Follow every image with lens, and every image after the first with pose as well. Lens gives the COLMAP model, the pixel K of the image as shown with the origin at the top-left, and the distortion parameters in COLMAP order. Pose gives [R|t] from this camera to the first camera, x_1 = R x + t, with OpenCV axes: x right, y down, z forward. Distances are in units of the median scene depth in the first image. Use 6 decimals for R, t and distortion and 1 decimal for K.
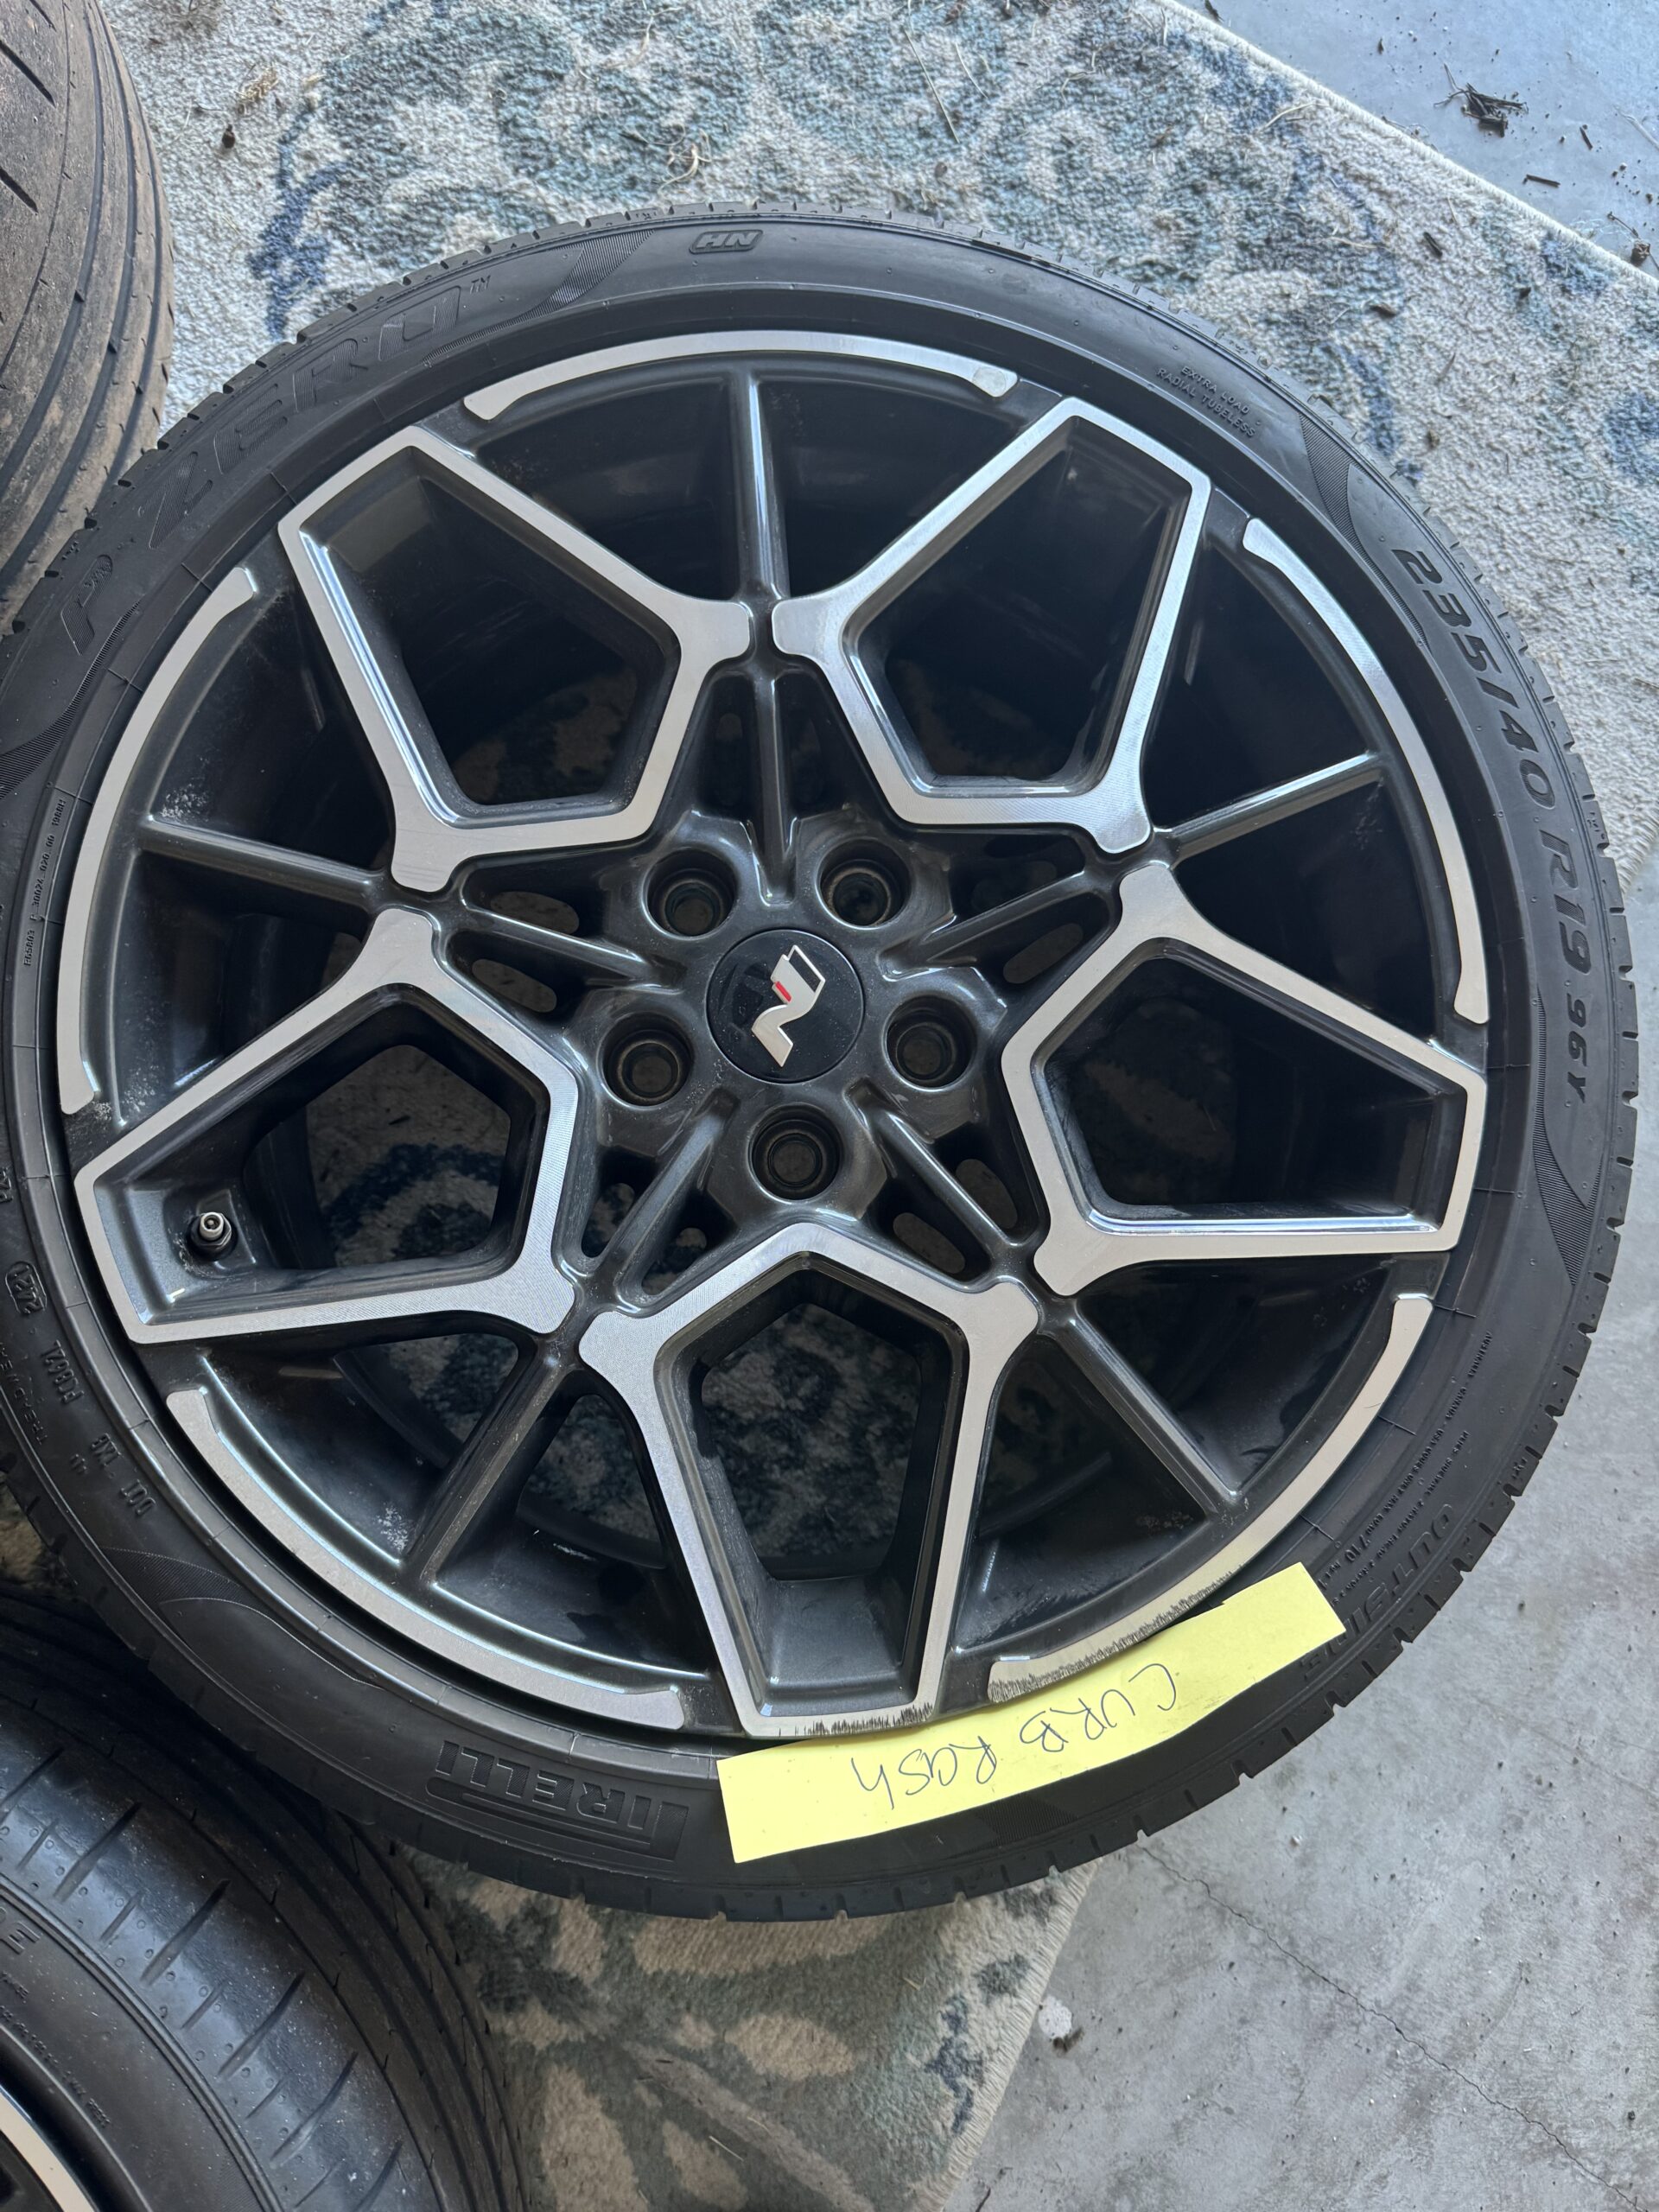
lens RADIAL K [[1583.9, 0, 829.5], [0, 1583.9, 1106.0], [0, 0, 1]] dist [0.022185, -0.037190]
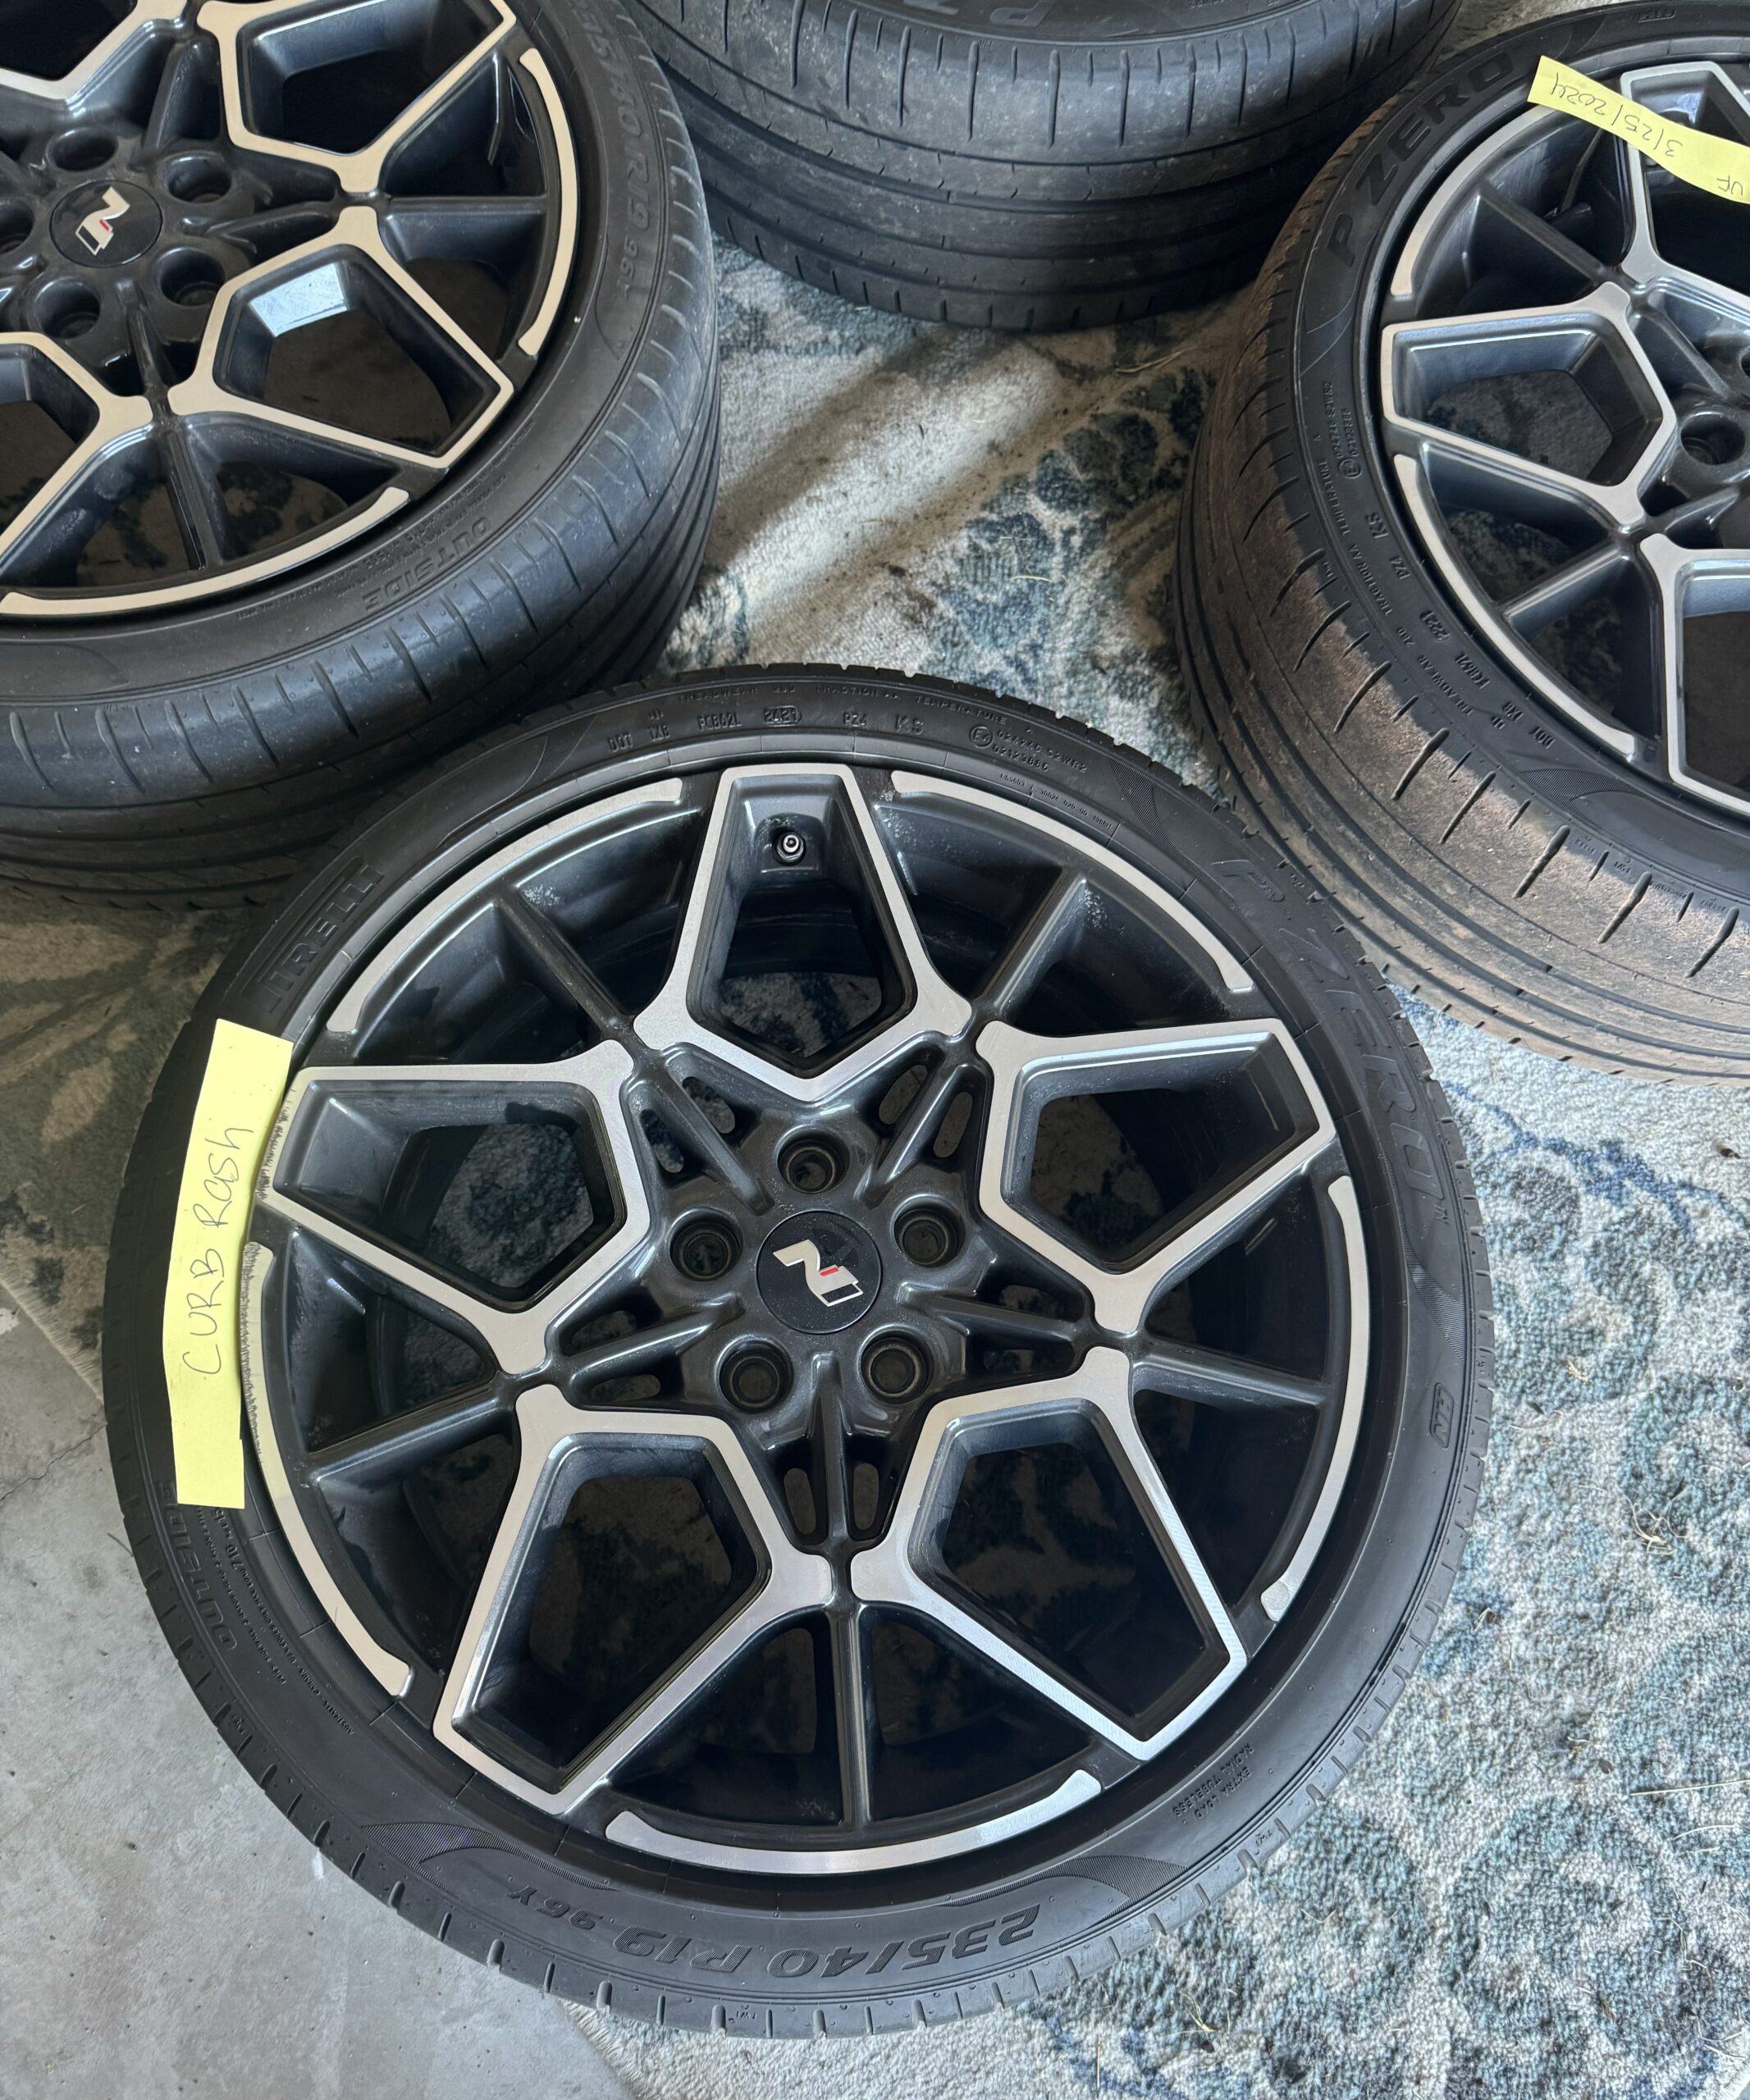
lens RADIAL K [[1617.6, 0, 881.4], [0, 1617.6, 1141.9], [0, 0, 1]] dist [0.035158, -0.042347]
pose [[-0.298961, 0.903167, -0.308079, 0.201920], [-0.953457, -0.269427, 0.135383, -0.200902], [0.039269, 0.334214, 0.941679, -0.191499]]
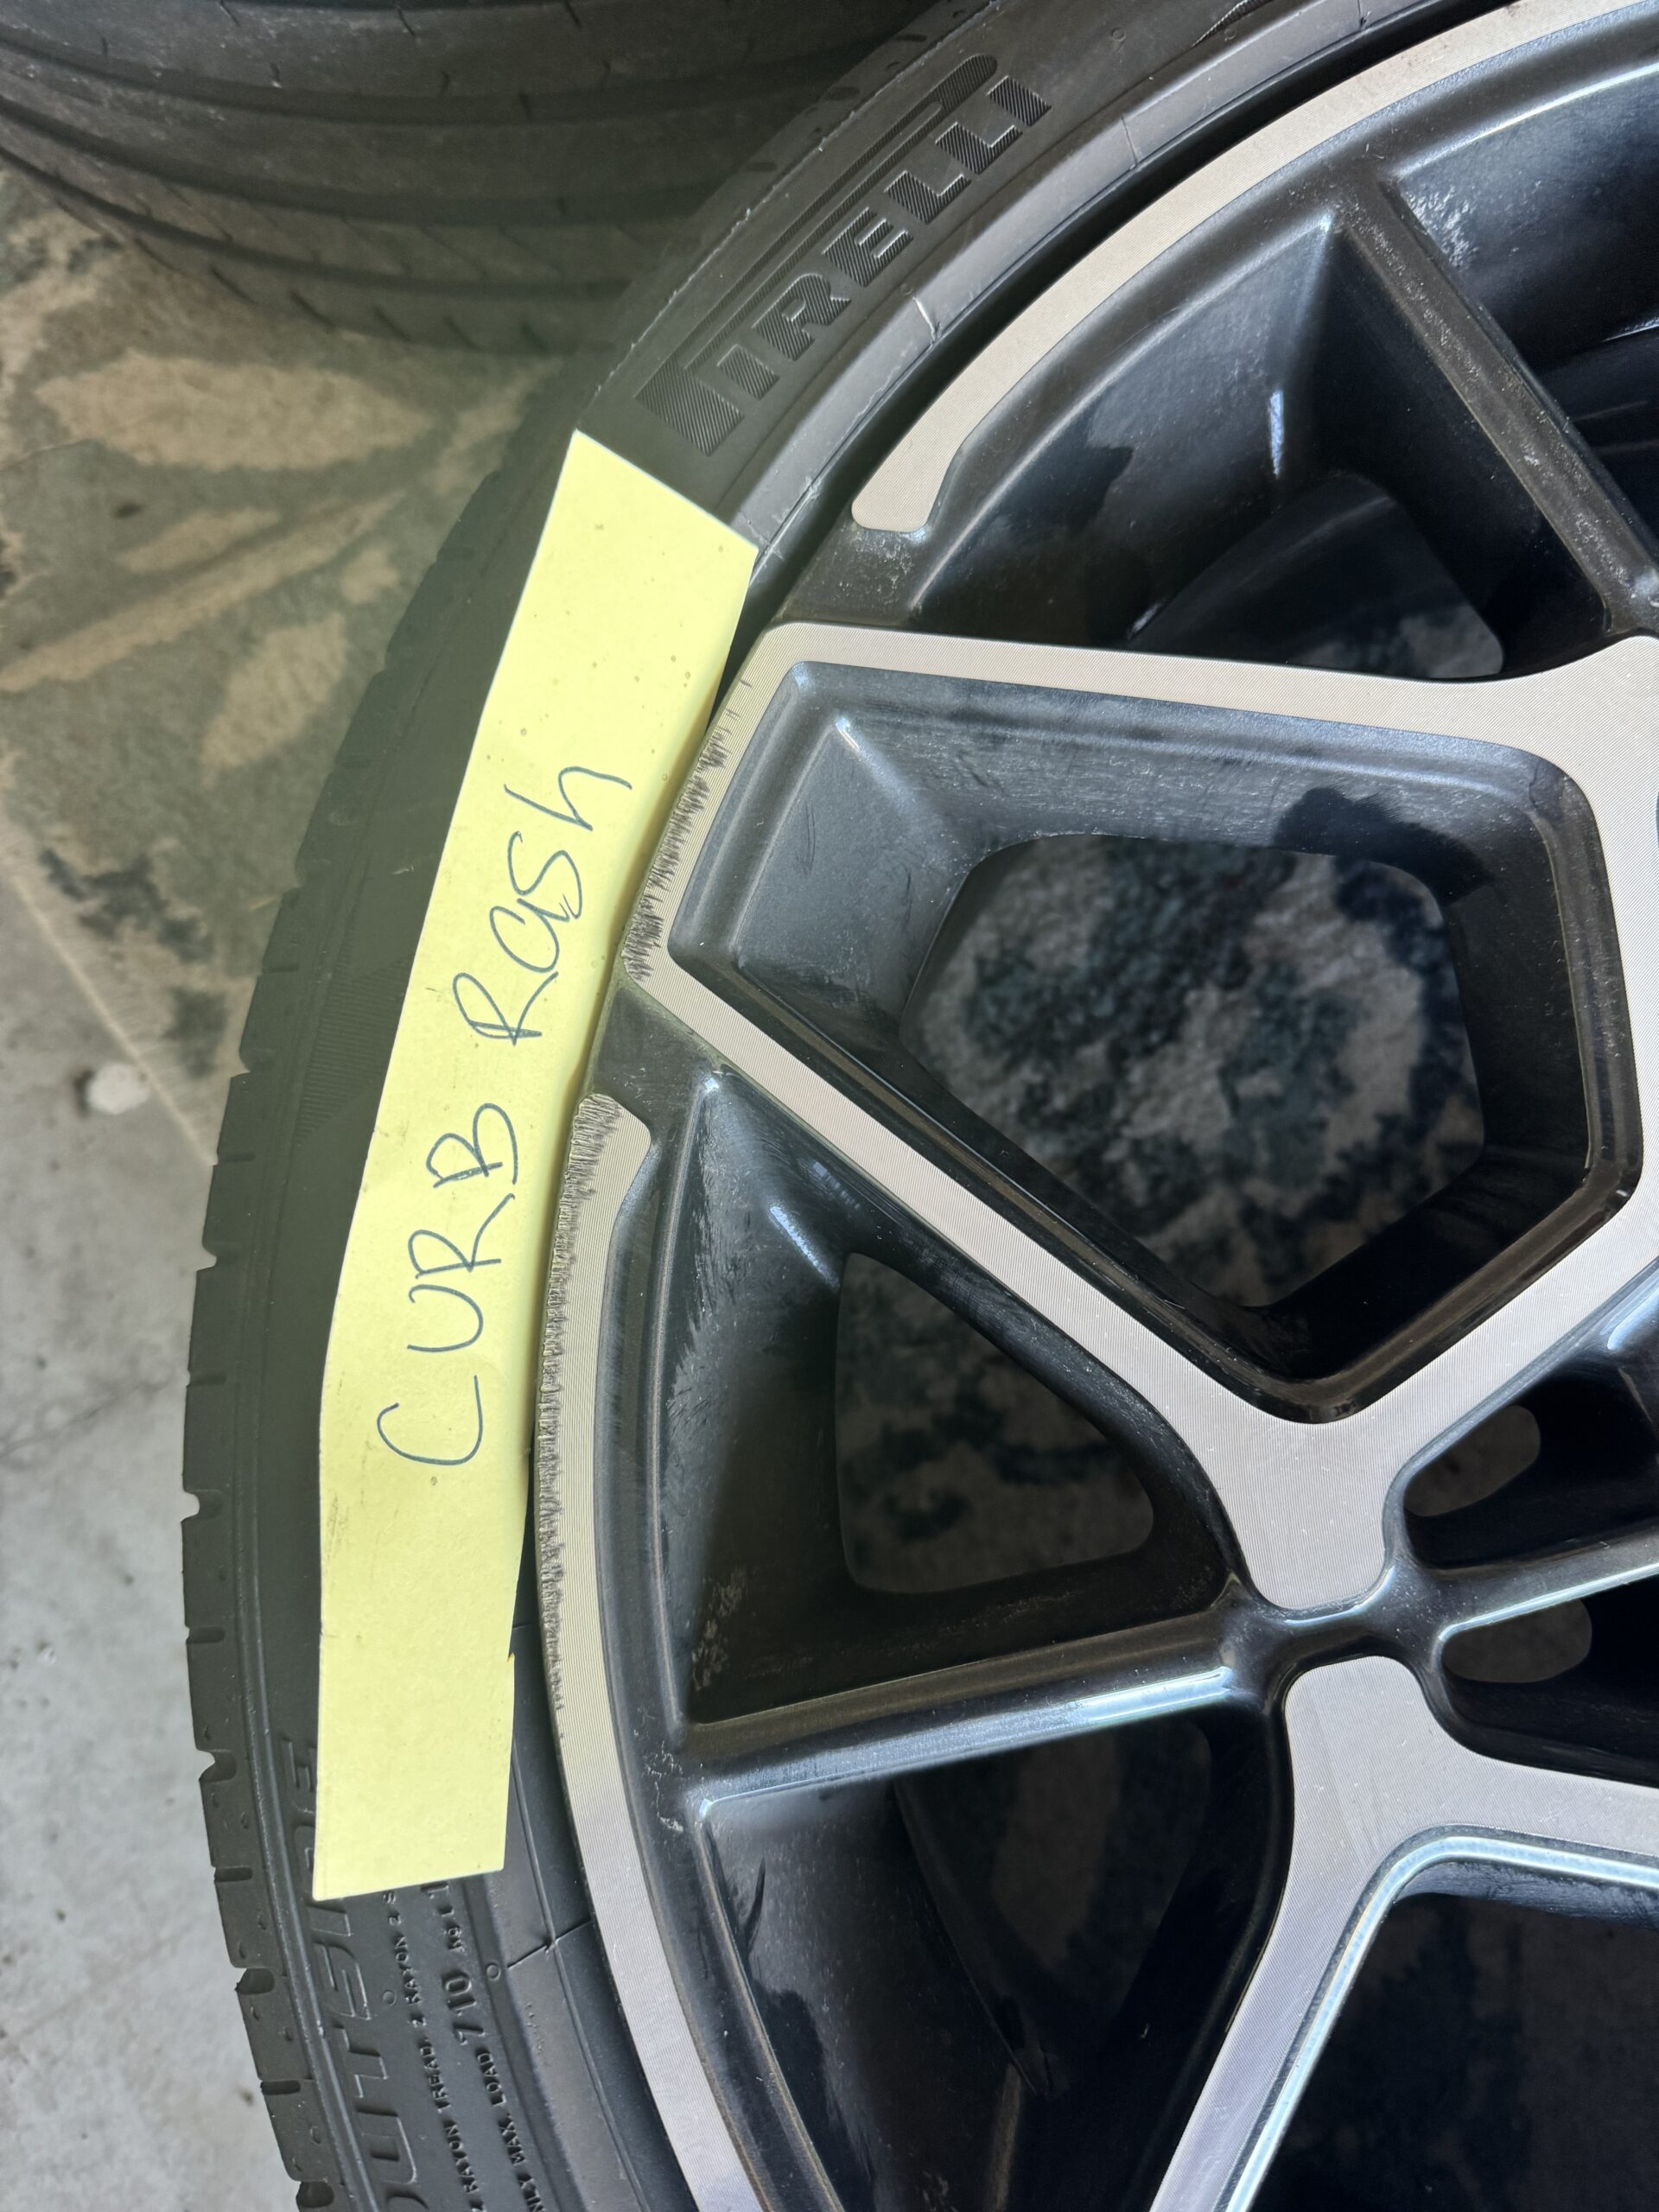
lens RADIAL K [[1678.1, 0, 843.3], [0, 1678.1, 1114.0], [0, 0, 1]] dist [0.050556, -0.088729]
pose [[-0.468814, 0.875797, -0.114860, 0.091501], [-0.865686, -0.429728, 0.256753, 0.127889], [0.175505, 0.219802, 0.959628, 0.383288]]
